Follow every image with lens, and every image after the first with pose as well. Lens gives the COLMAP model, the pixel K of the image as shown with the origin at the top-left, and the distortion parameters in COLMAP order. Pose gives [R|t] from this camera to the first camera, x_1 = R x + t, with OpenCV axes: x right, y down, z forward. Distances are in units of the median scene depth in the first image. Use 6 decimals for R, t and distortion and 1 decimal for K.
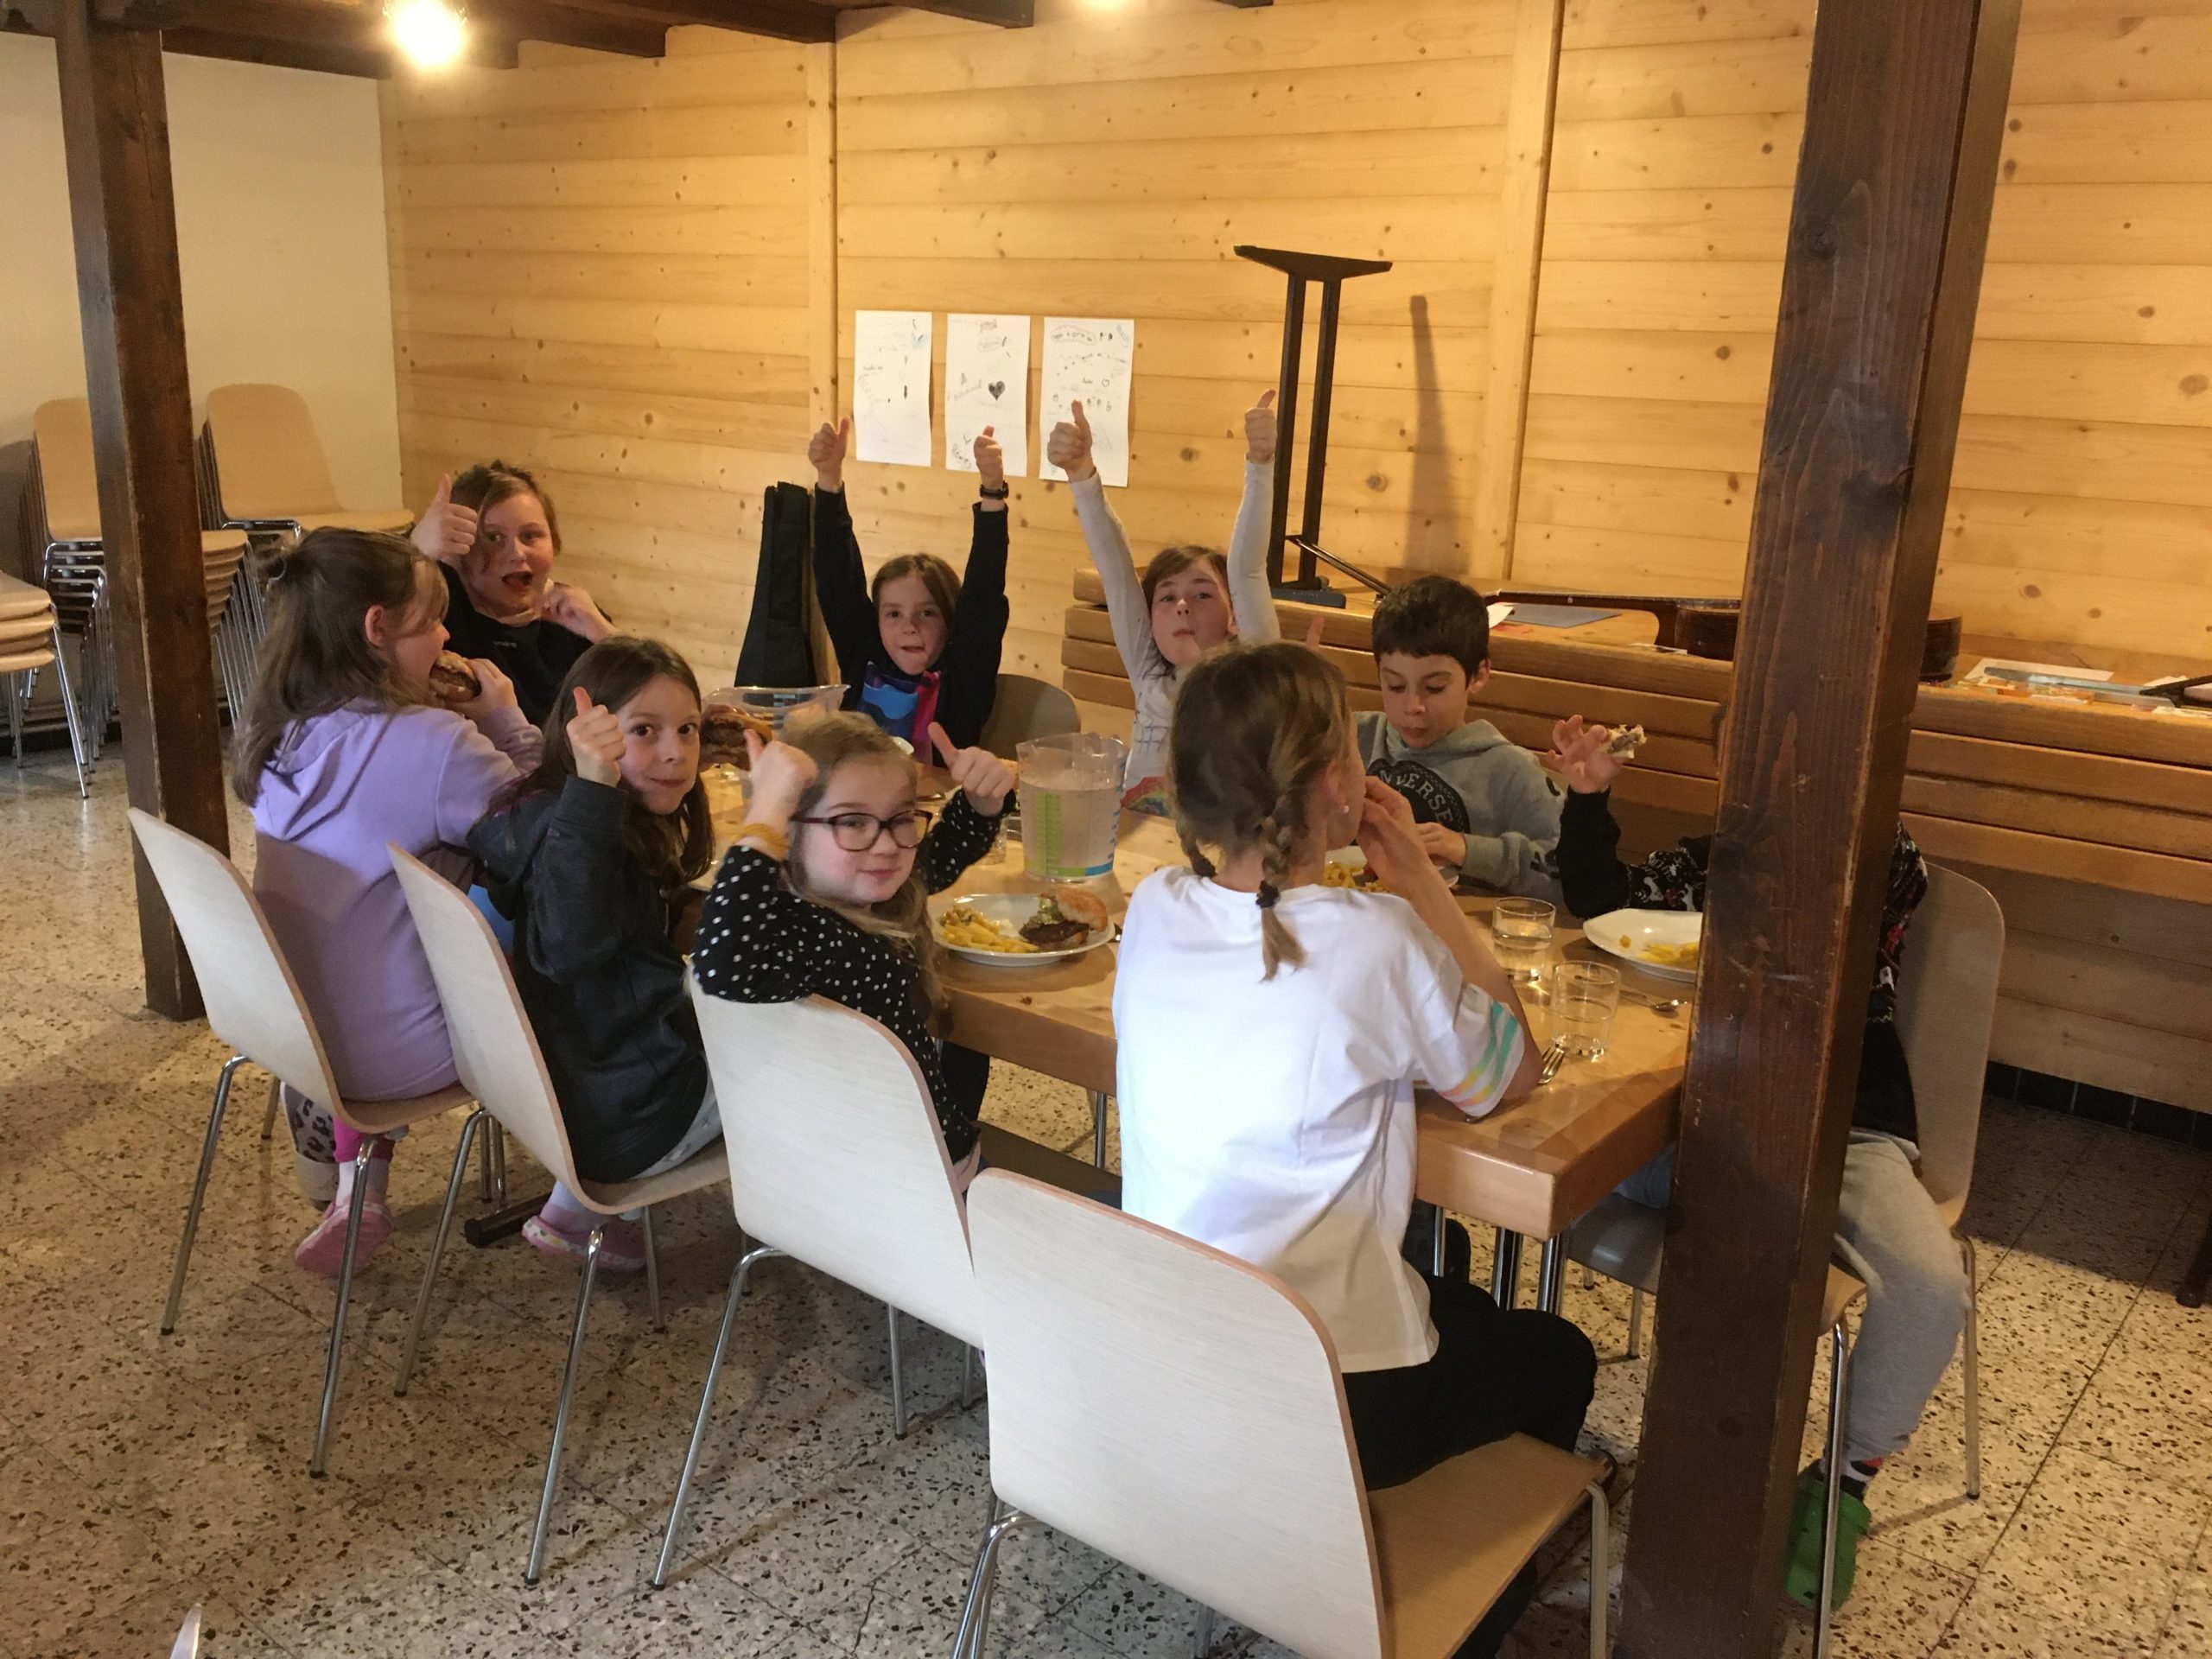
lens RADIAL K [[1905.9, 0, 1106.0], [0, 1905.9, 829.5], [0, 0, 1]] dist [0.080709, -0.105861]
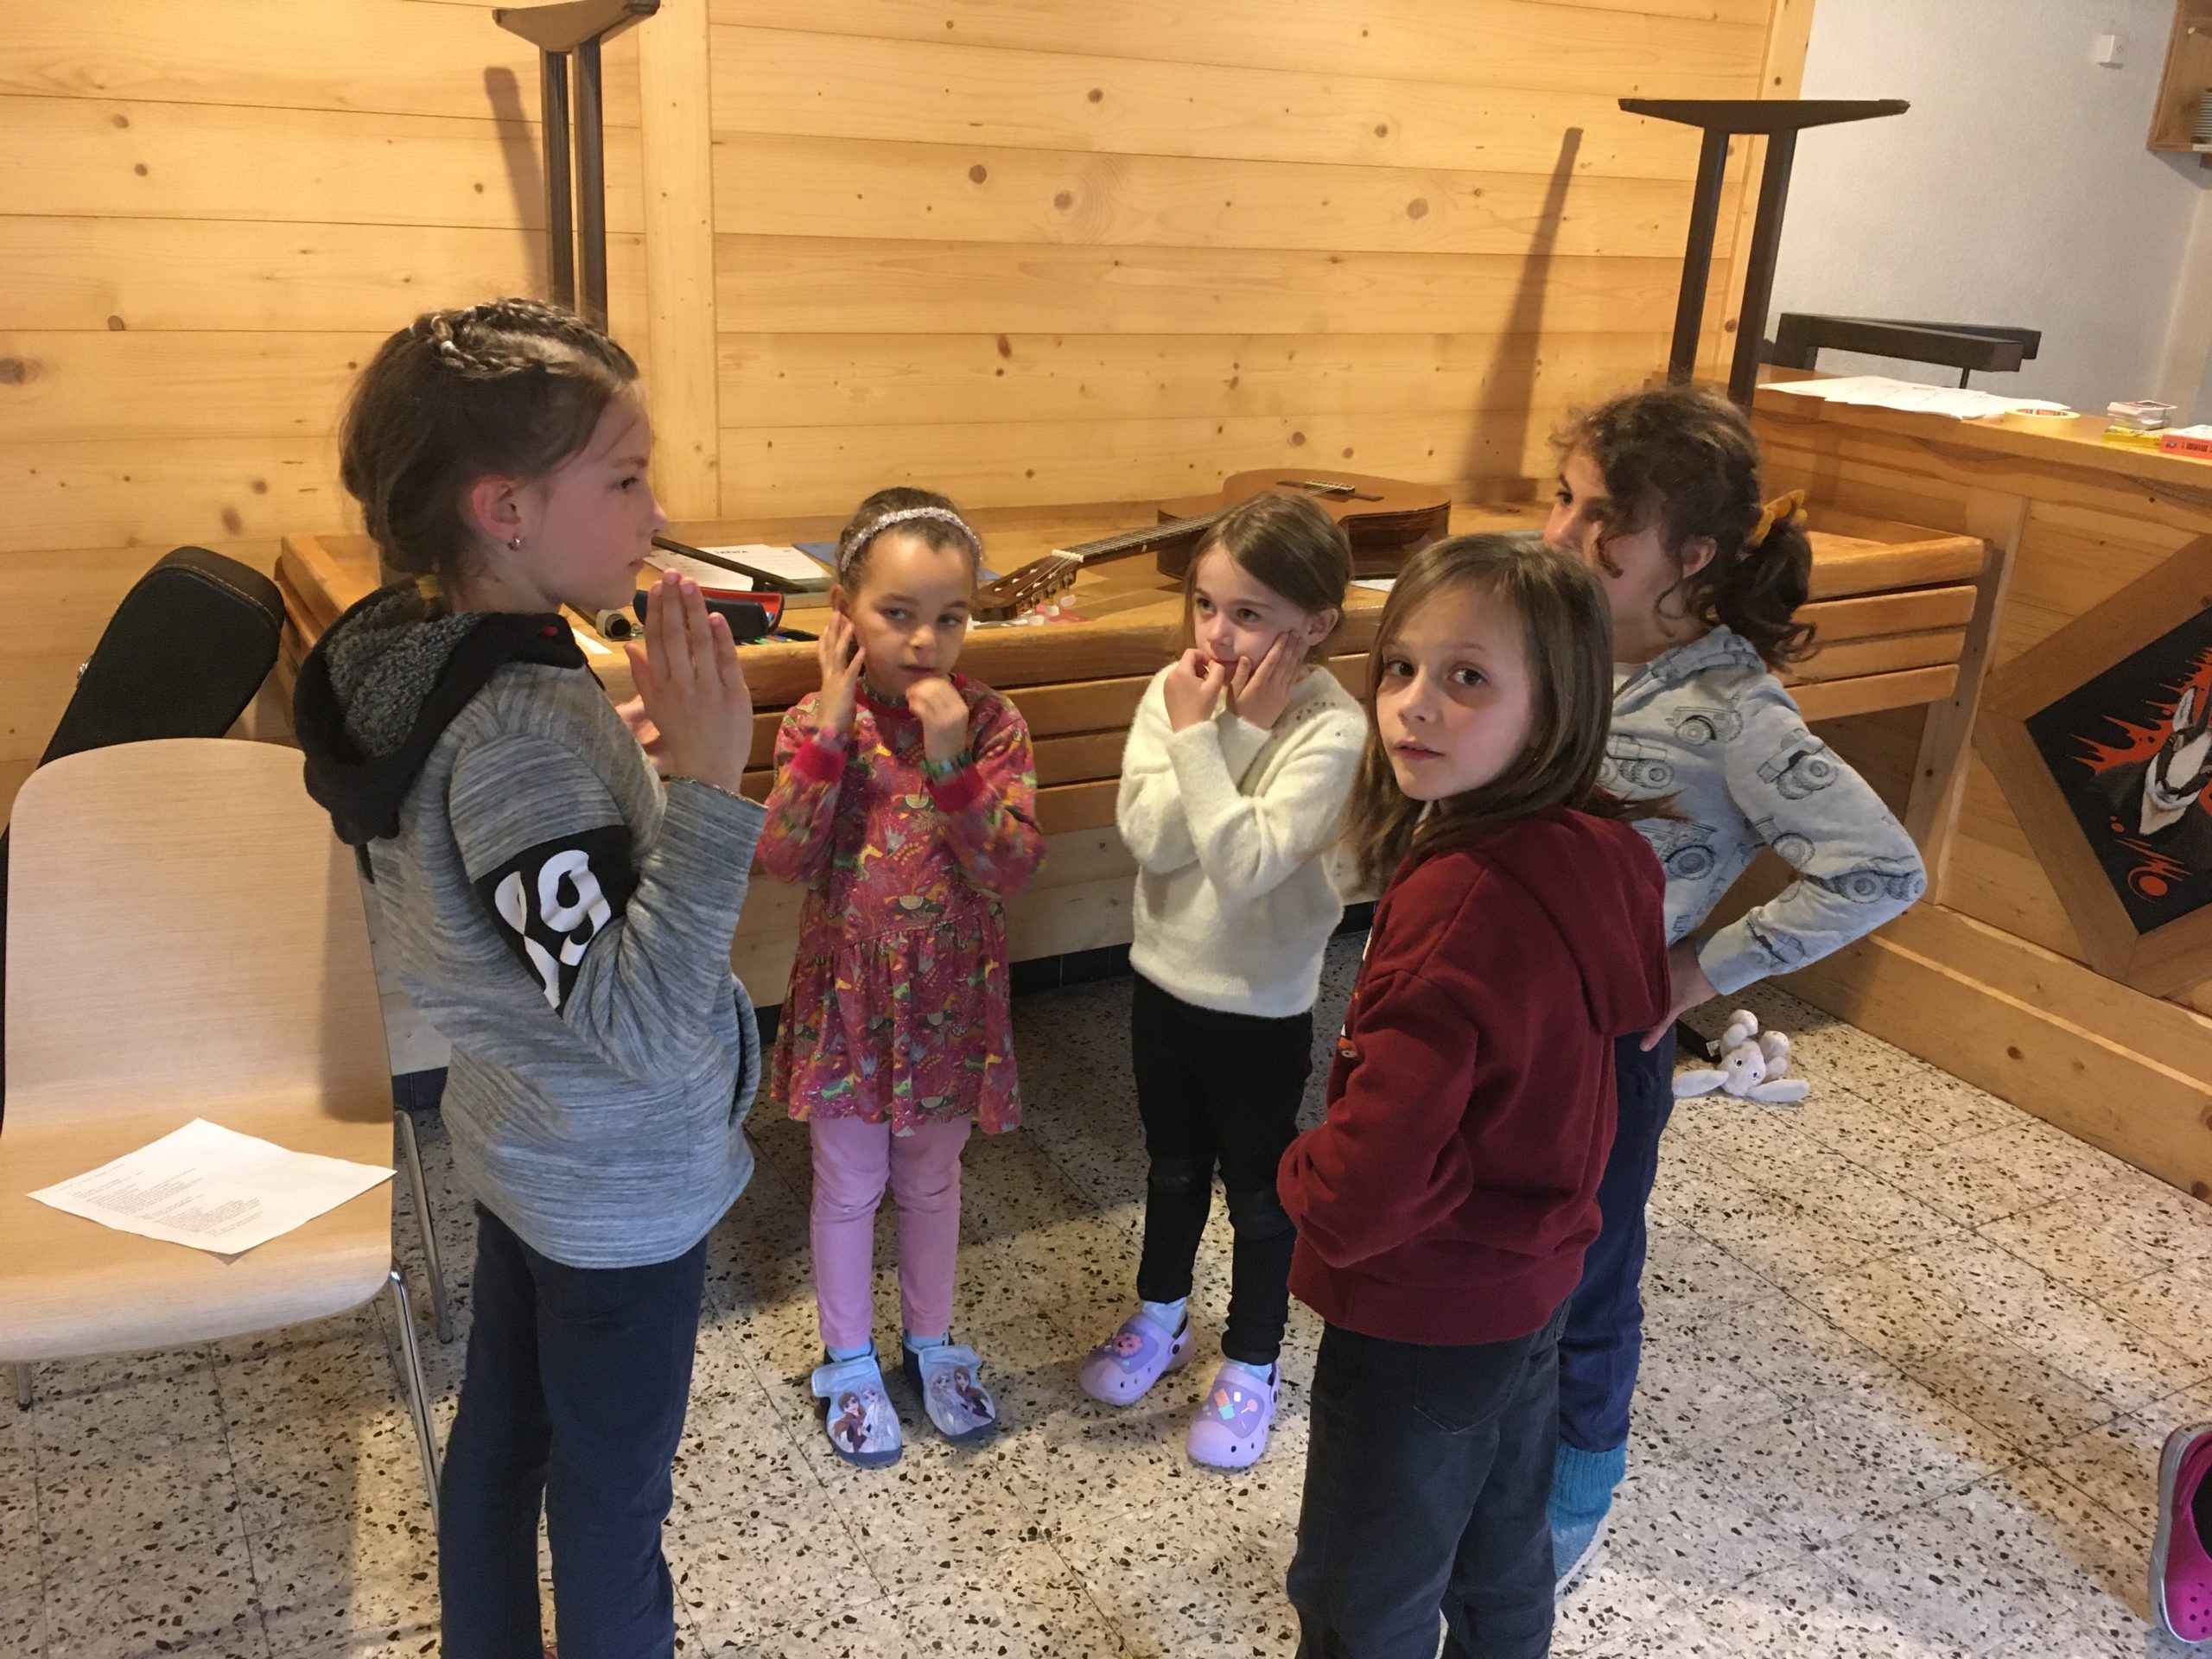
lens RADIAL K [[1905.9, 0, 1106.0], [0, 1905.9, 829.5], [0, 0, 1]] dist [0.080709, -0.105861]
pose [[0.382460, -0.327500, 0.863984, -0.386627], [0.197531, 0.942439, 0.269798, -0.196791], [-0.902611, 0.067476, 0.425136, 0.647557]]
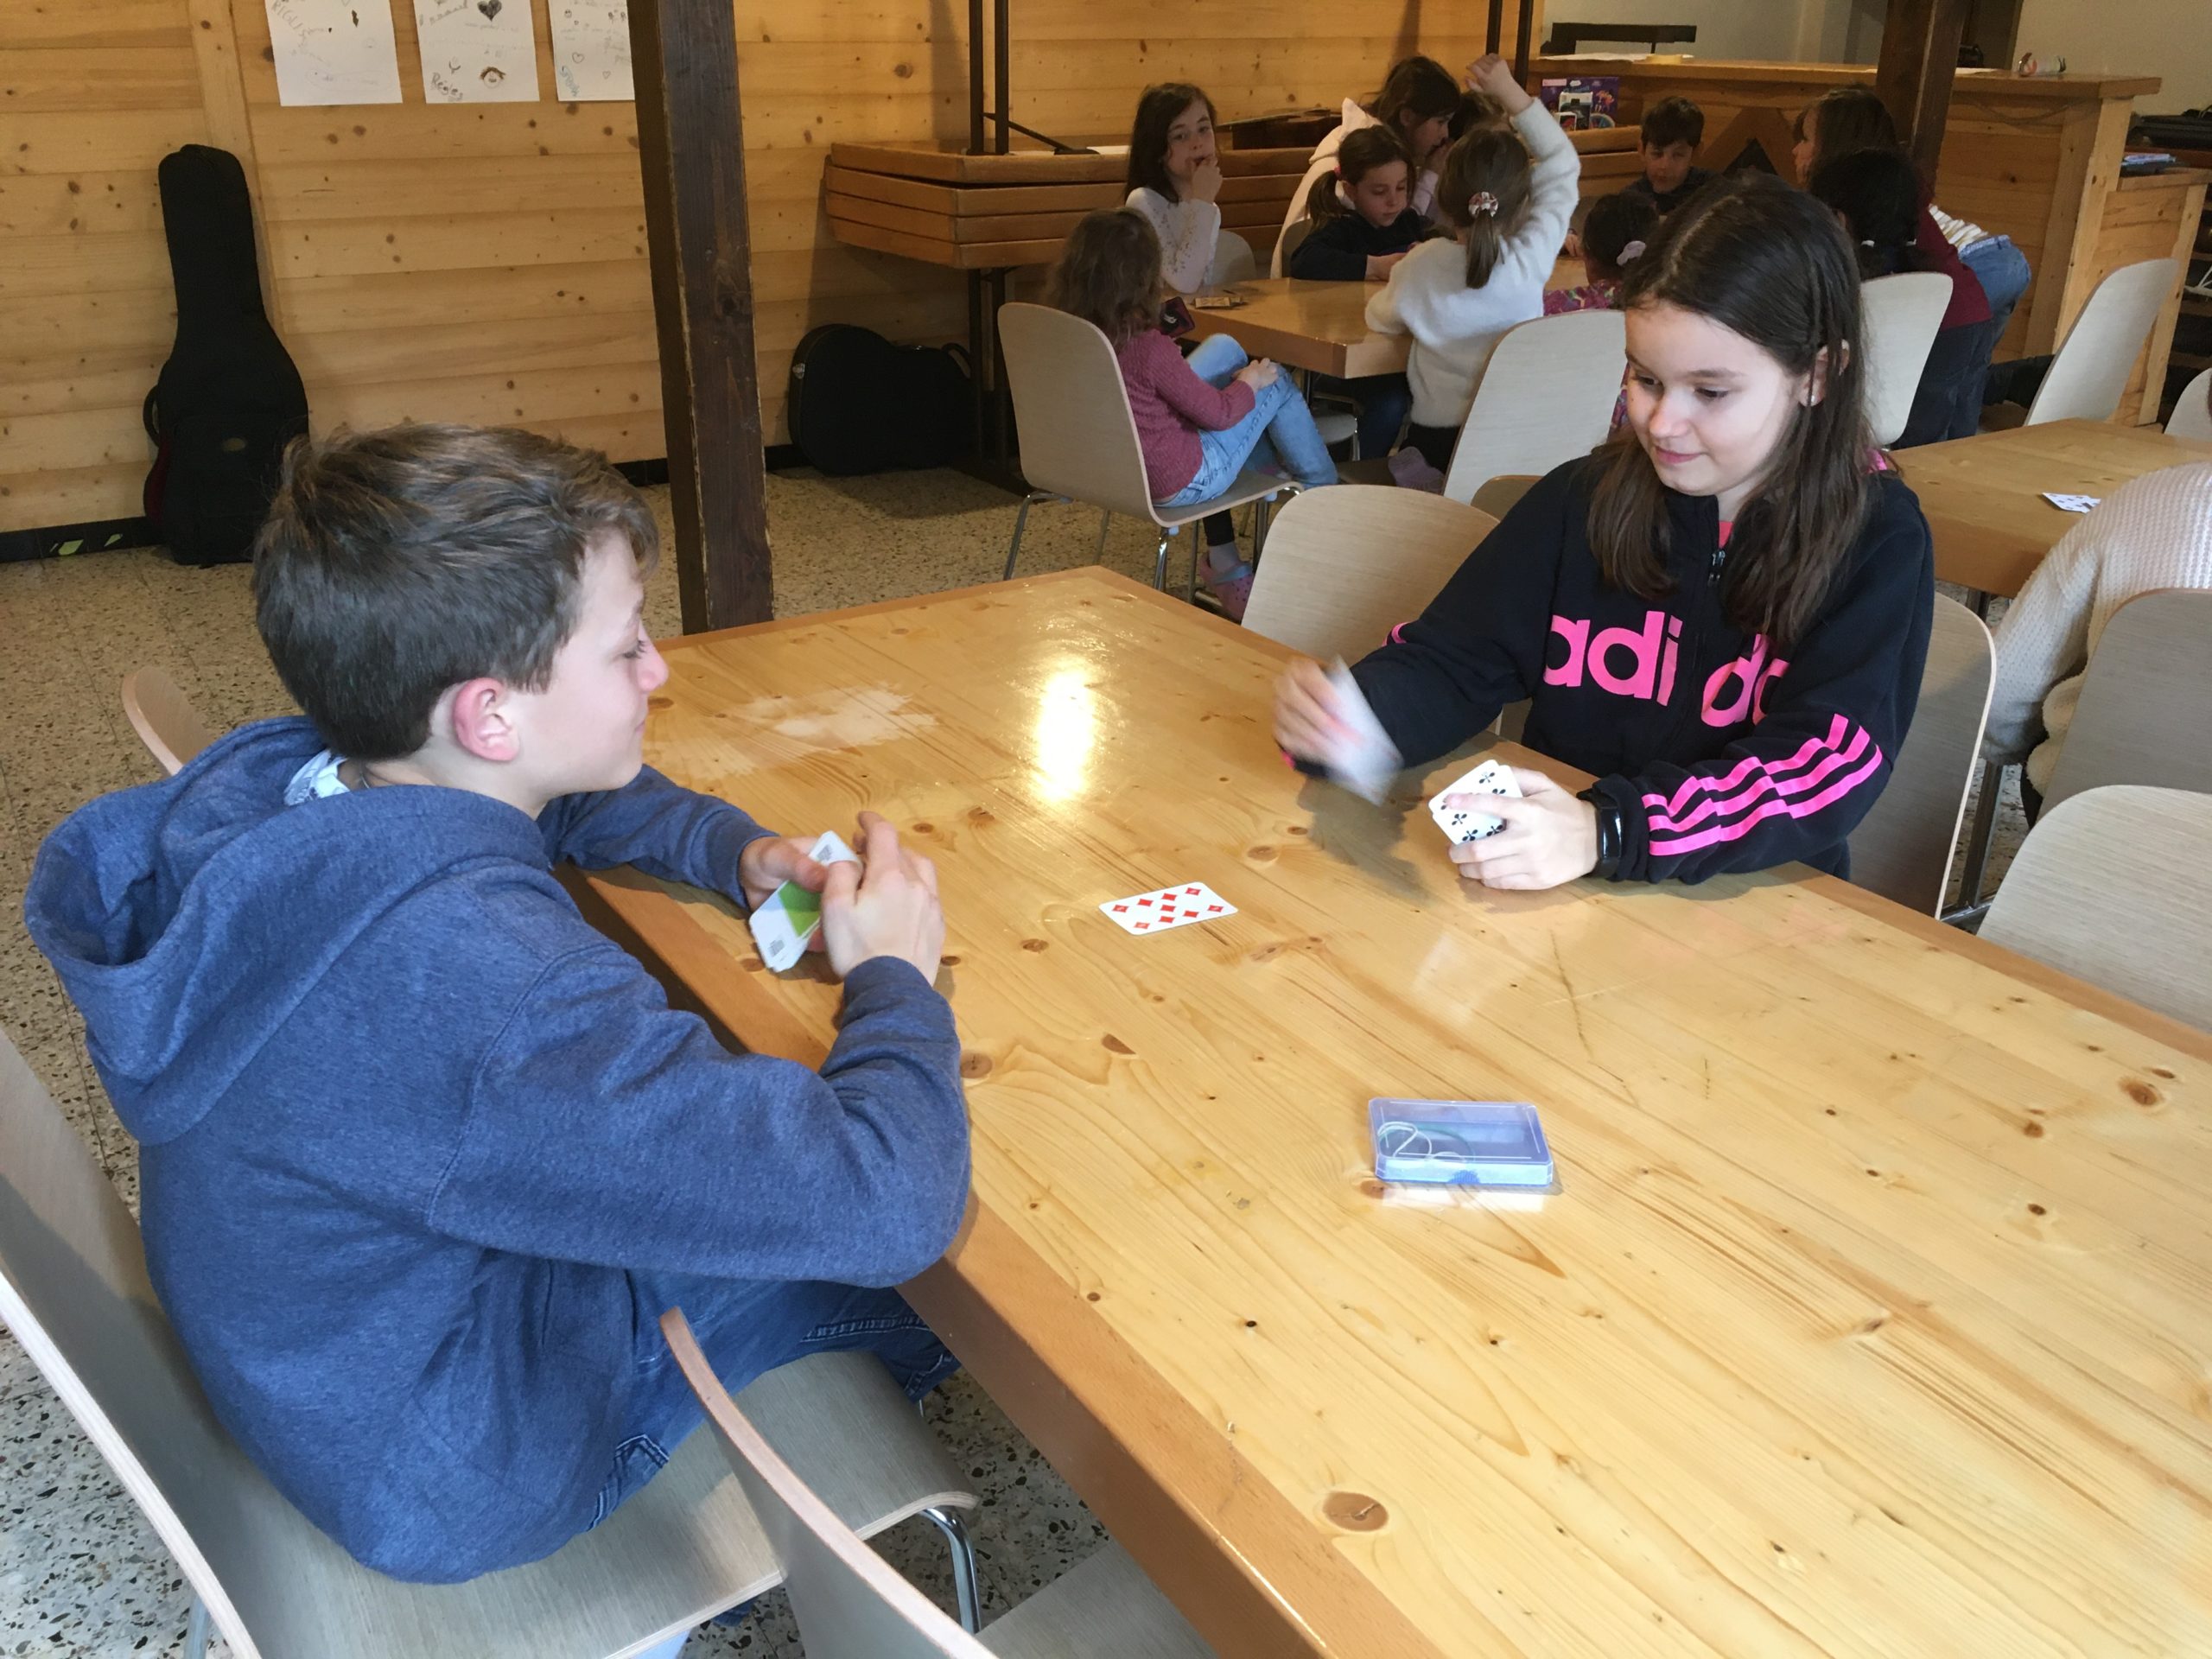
lens RADIAL K [[1897.0, 0, 1106.0], [0, 1897.0, 829.5], [0, 0, 1]] dist [0.135816, -0.194574]
pose [[0.339185, -0.406294, 0.848457, -1.216005], [0.245739, 0.908874, 0.336987, -0.139116], [-0.908056, 0.094198, 0.408119, 0.465549]]
